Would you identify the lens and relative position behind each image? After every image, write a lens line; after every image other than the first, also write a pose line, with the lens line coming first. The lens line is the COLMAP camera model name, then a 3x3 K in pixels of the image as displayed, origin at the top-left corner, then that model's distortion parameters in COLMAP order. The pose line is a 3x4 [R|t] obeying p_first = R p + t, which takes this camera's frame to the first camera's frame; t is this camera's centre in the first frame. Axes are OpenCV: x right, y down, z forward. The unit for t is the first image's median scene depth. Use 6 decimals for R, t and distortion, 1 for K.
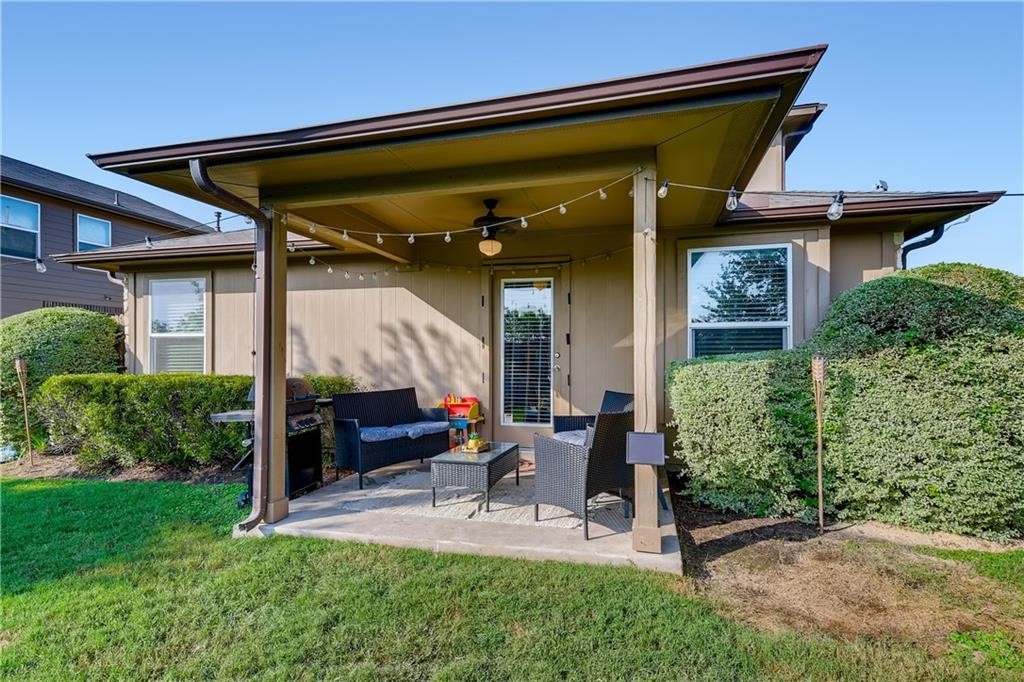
lens RADIAL K [[517.3, 0, 511.9], [0, 517.3, 346.2], [0, 0, 1]] dist [-0.005258, -0.000822]
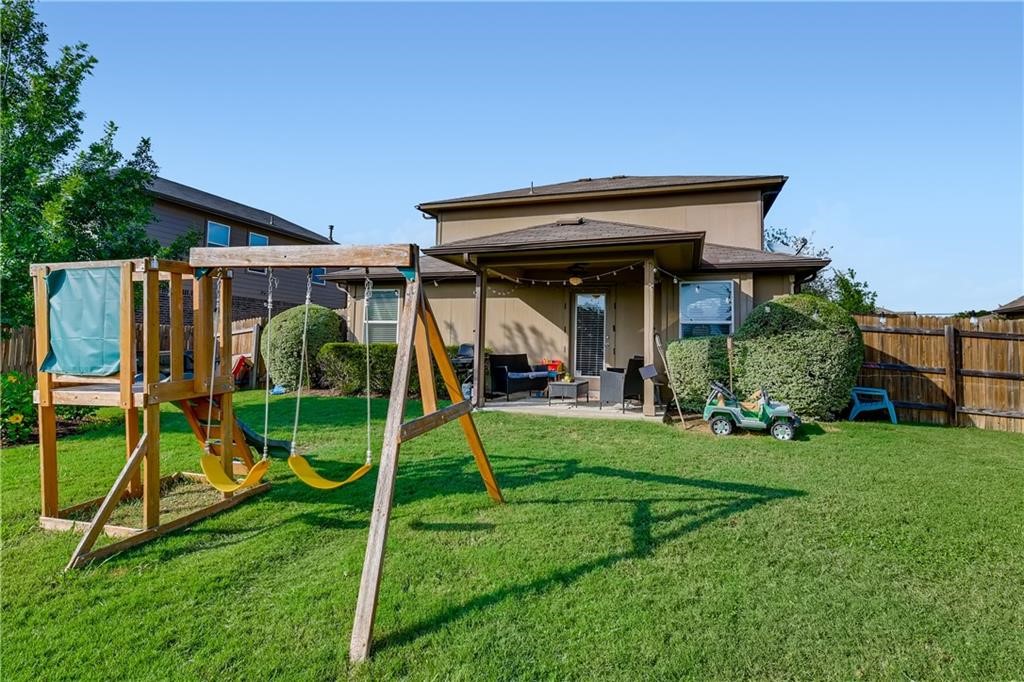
lens RADIAL K [[517.3, 0, 497.6], [0, 517.3, 318.3], [0, 0, 1]] dist [-0.005258, -0.000822]
pose [[0.994857, 0.018147, -0.099646, -0.141924], [-0.021952, 0.999066, -0.037227, 0.032578], [0.098877, 0.039223, 0.994326, -1.016614]]
